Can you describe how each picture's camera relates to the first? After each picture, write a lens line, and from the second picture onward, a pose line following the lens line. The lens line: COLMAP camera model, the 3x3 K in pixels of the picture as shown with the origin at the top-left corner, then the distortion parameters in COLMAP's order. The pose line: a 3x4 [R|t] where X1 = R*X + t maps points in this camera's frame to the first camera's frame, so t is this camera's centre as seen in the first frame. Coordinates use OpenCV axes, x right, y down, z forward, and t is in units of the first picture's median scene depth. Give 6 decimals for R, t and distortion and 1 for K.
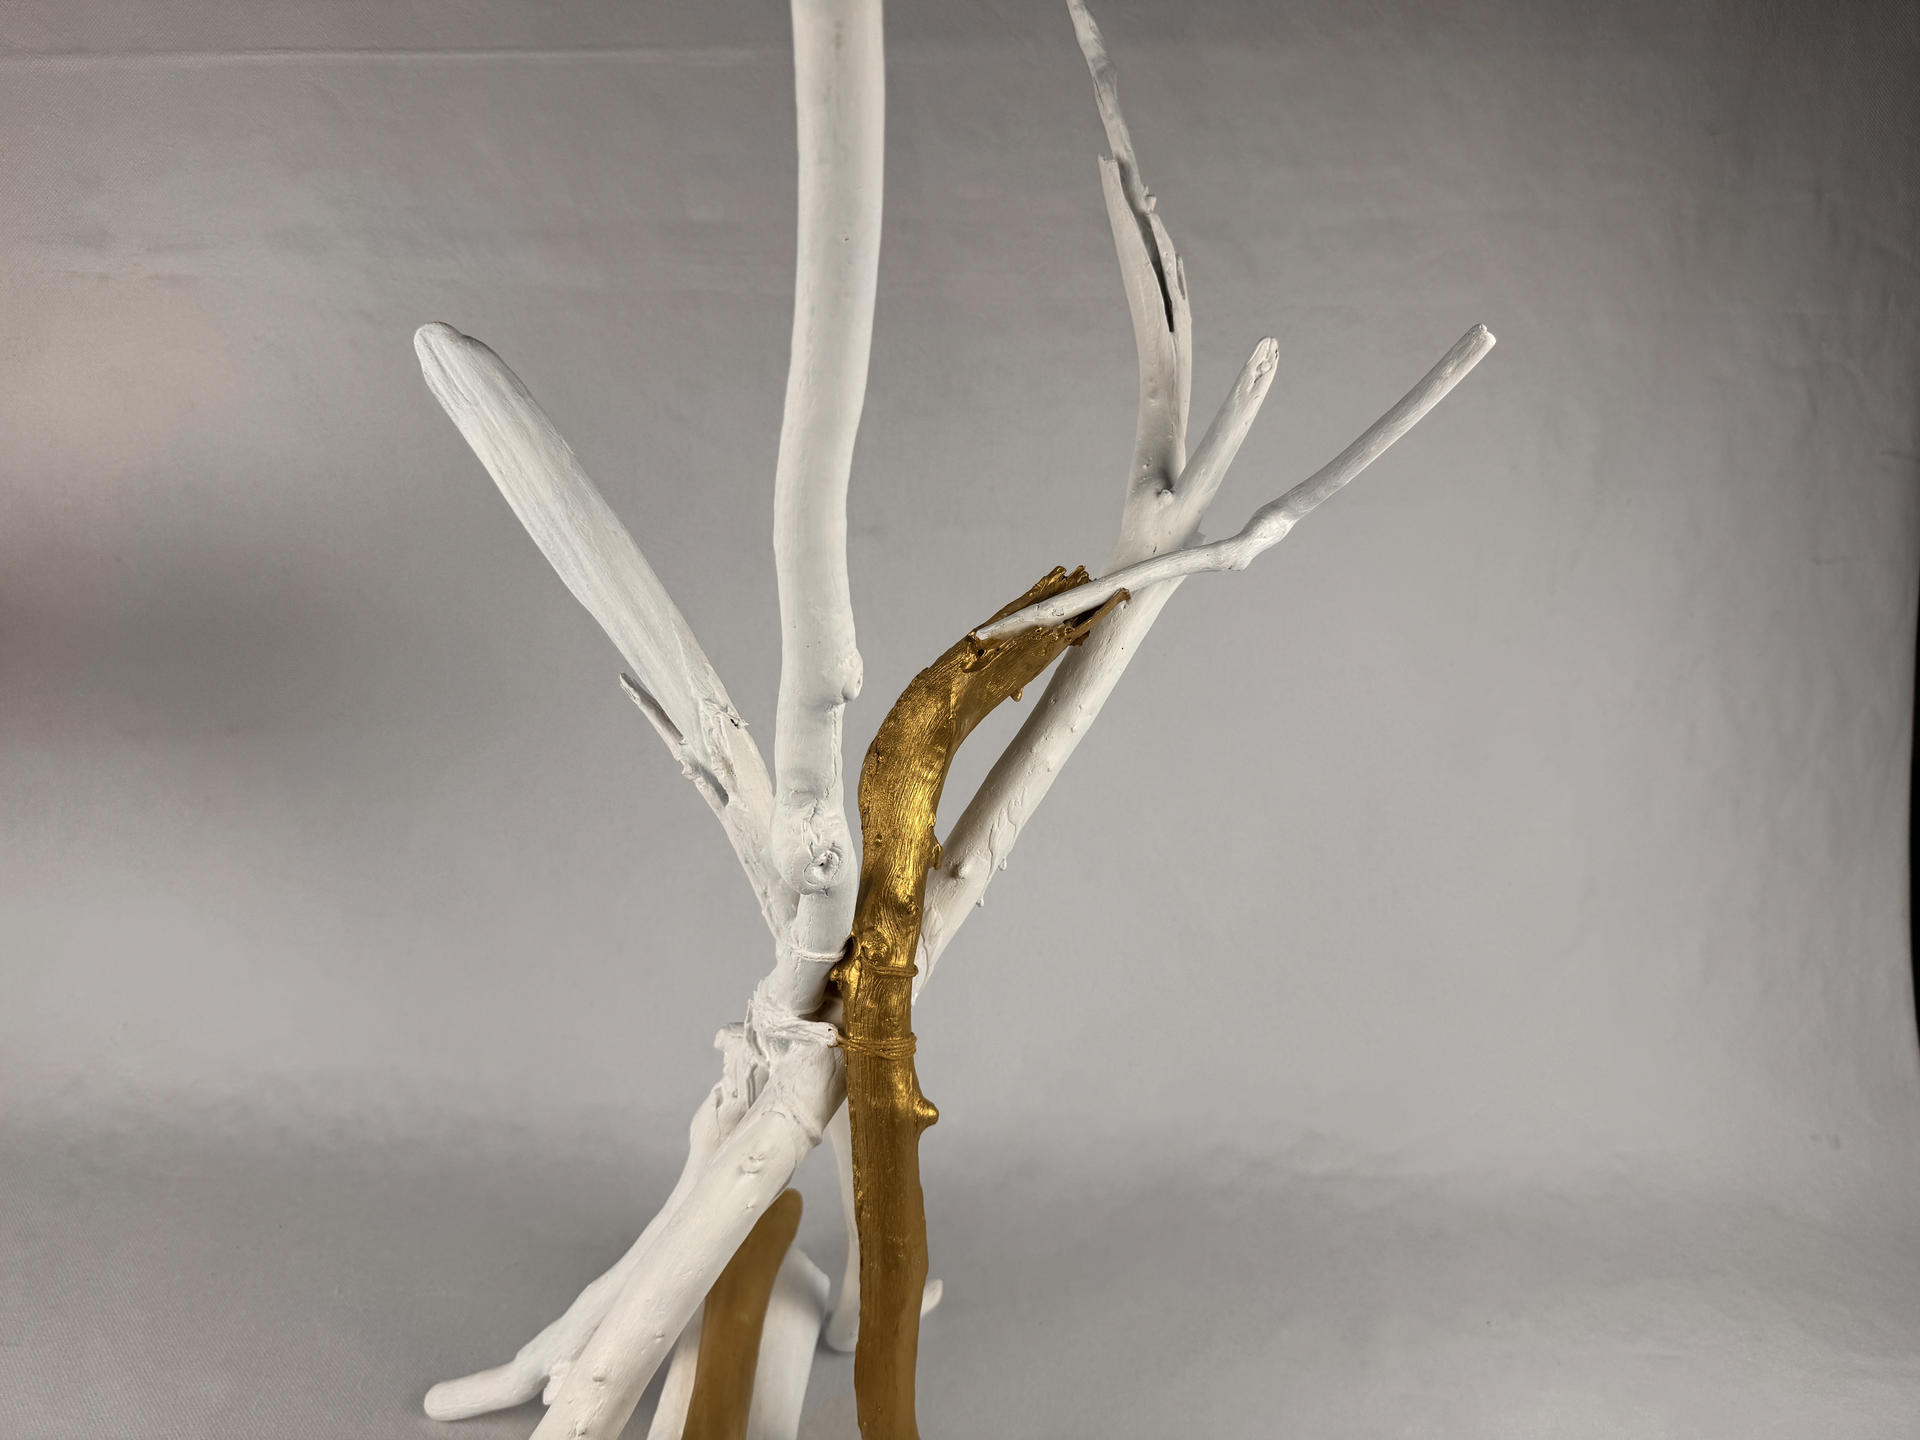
lens RADIAL K [[1373.6, 0, 954.1], [0, 1373.6, 717.0], [0, 0, 1]] dist [0.034146, -0.050348]
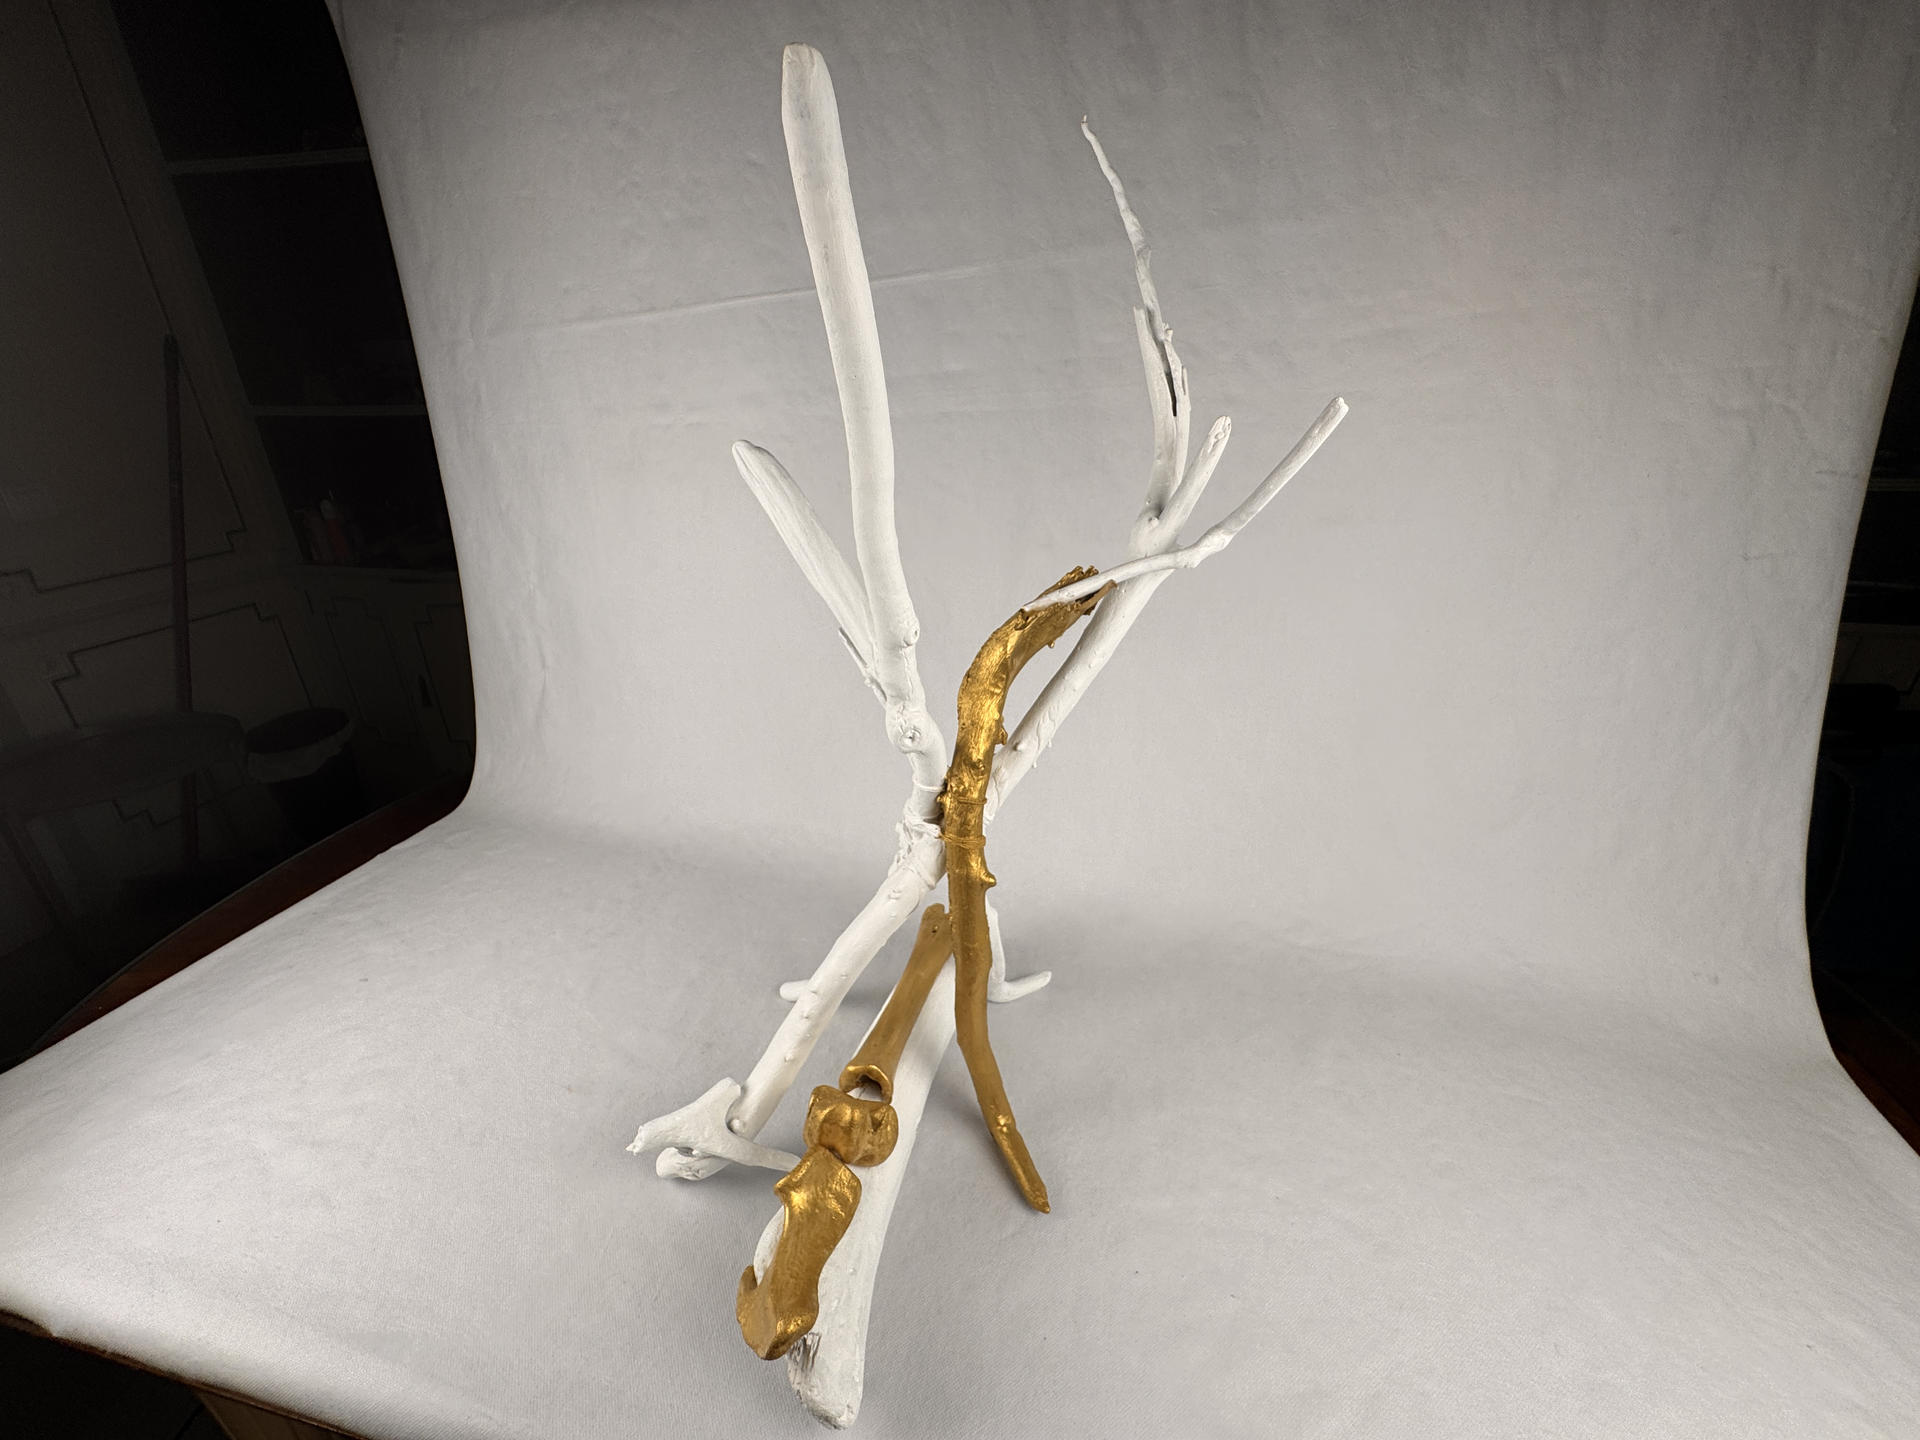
lens RADIAL K [[765.1, 0, 959.0], [0, 765.1, 715.8], [0, 0, 1]] dist [0.001048, 0.001538]
pose [[0.947737, 0.052171, -0.314757, 0.232341], [-0.026330, 0.995964, 0.085801, -0.006491], [0.317963, -0.073029, 0.945286, 0.068409]]
